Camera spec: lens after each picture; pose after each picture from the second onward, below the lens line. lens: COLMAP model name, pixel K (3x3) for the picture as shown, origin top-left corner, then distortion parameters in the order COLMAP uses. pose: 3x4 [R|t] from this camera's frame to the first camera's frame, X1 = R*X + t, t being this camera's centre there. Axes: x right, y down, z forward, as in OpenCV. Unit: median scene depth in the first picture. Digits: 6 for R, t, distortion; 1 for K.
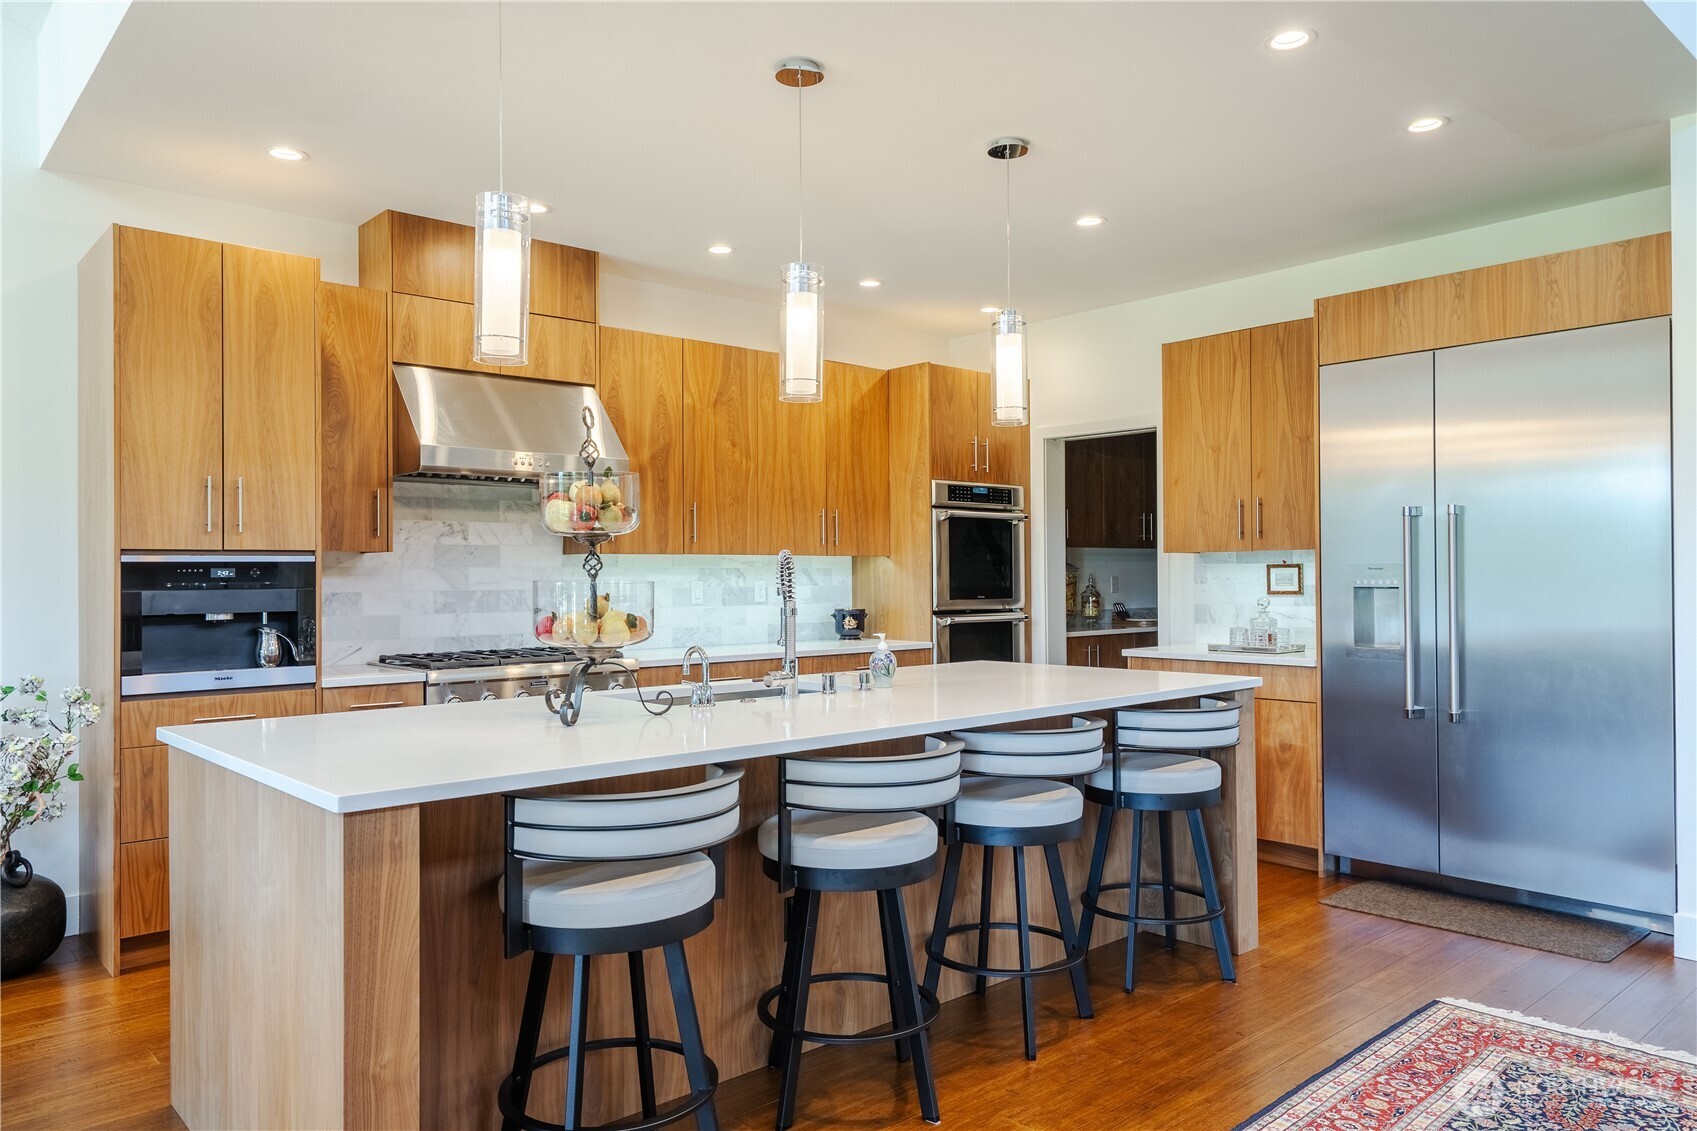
lens RADIAL K [[1162.9, 0, 851.3], [0, 1162.9, 572.0], [0, 0, 1]] dist [-0.002404, 0.001306]
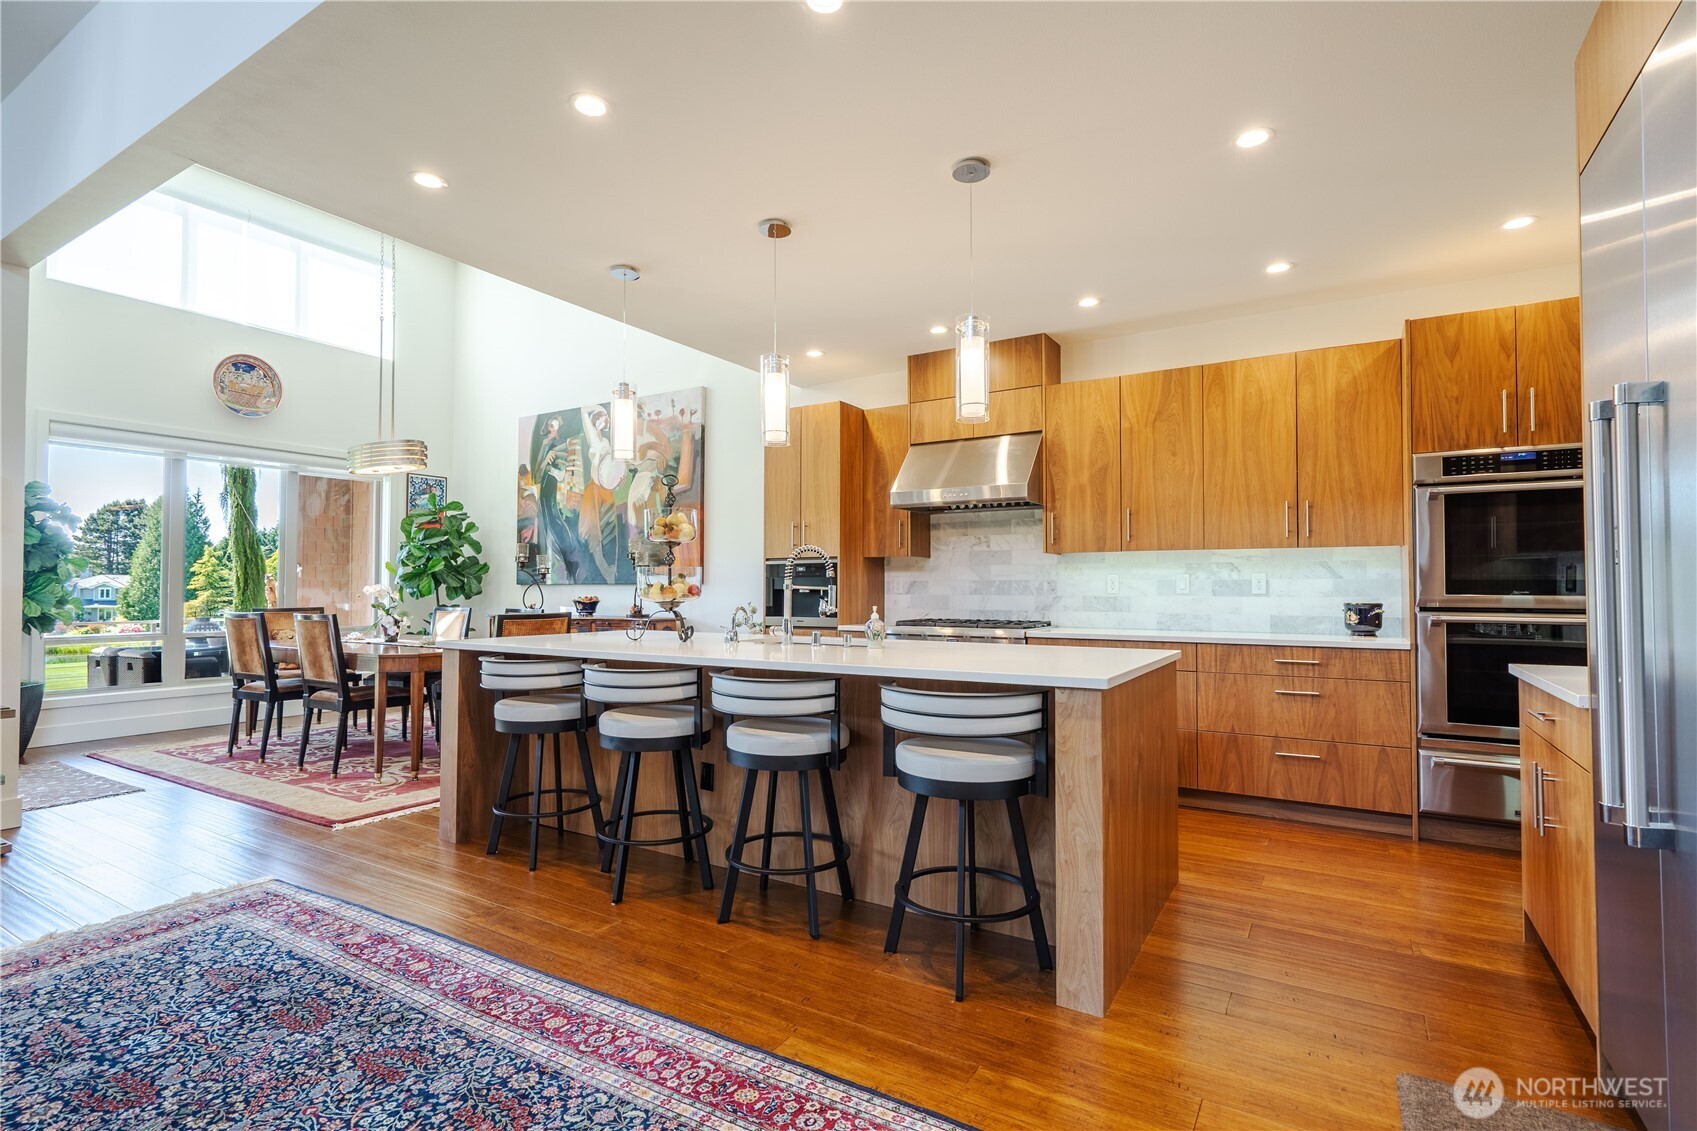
lens RADIAL K [[806.4, 0, 822.1], [0, 806.4, 562.7], [0, 0, 1]] dist [0.017125, 0.000468]
pose [[0.280080, -0.022822, -0.959705, 0.599985], [0.000859, 0.999723, -0.023523, 0.016846], [0.959976, 0.005763, 0.280022, 0.471403]]
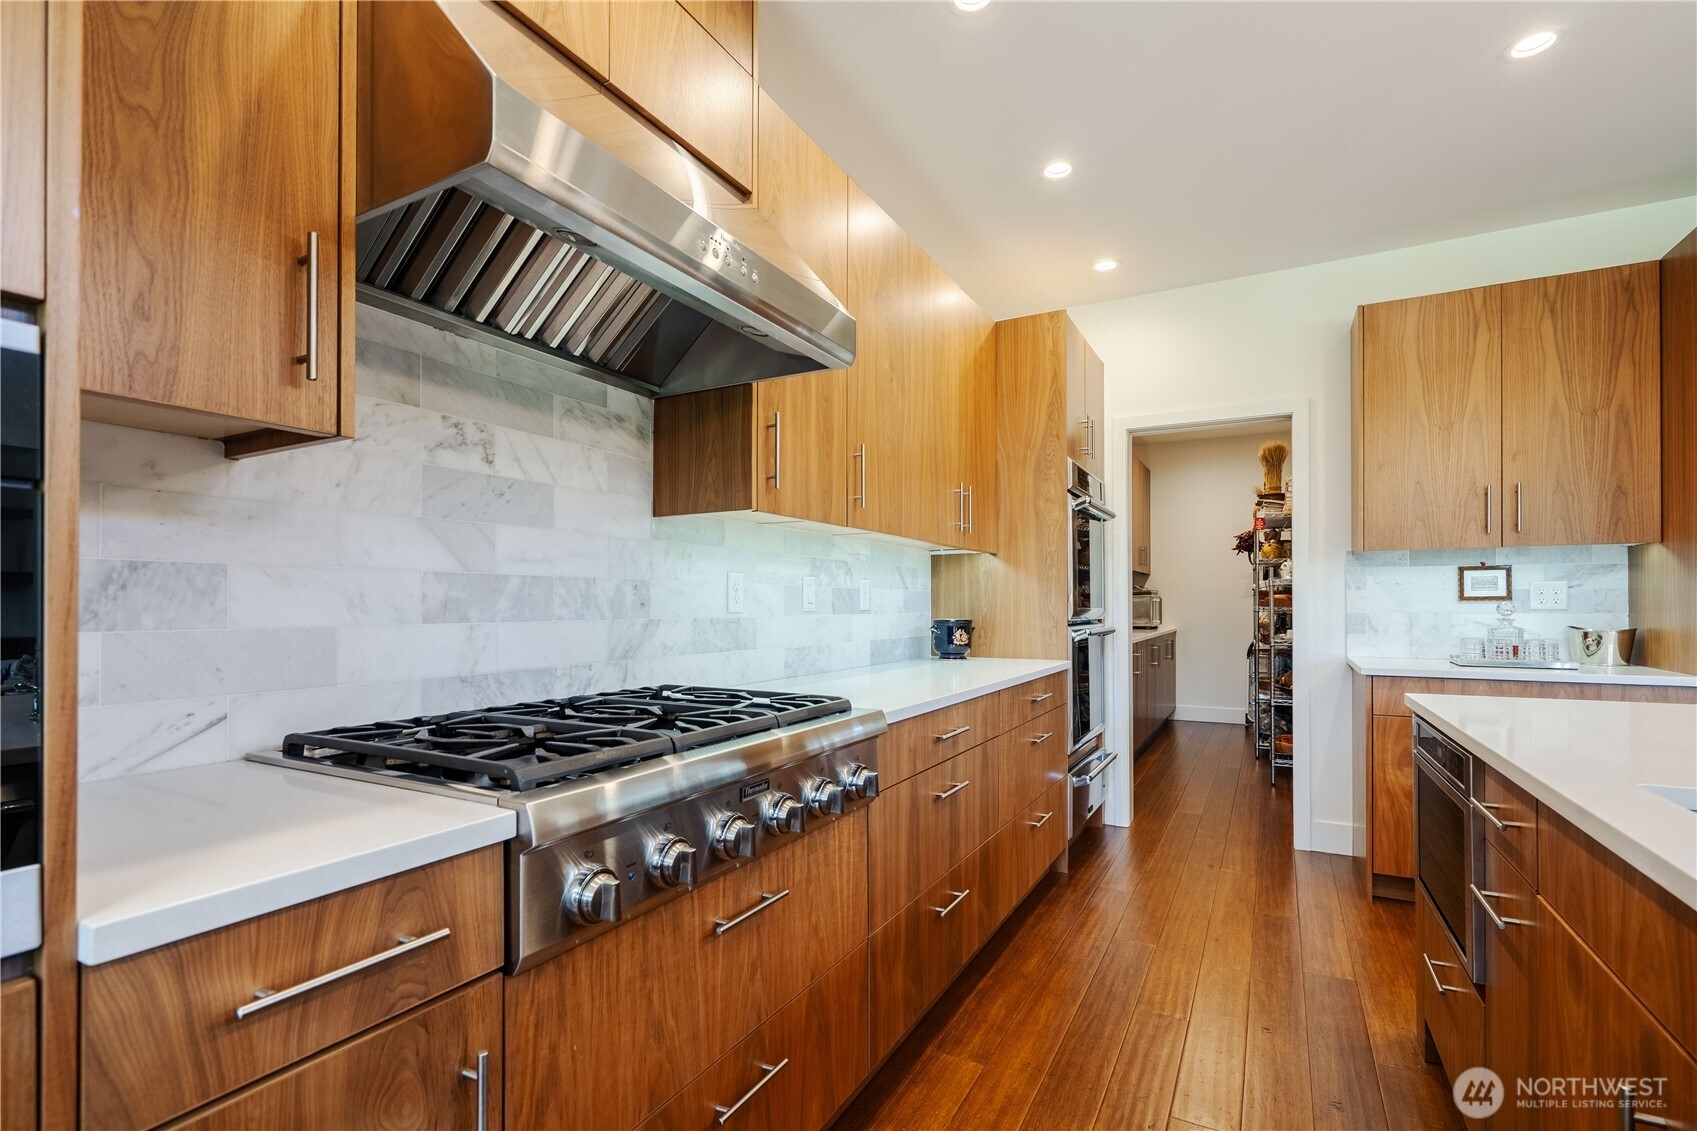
lens RADIAL K [[770.5, 0, 849.8], [0, 770.5, 601.5], [0, 0, 1]] dist [-0.003555, 0.001581]
pose [[0.939412, 0.007119, 0.342716, -0.289163], [-0.006394, 0.999974, -0.003247, 0.025854], [-0.342731, 0.000859, 0.939433, 0.637157]]
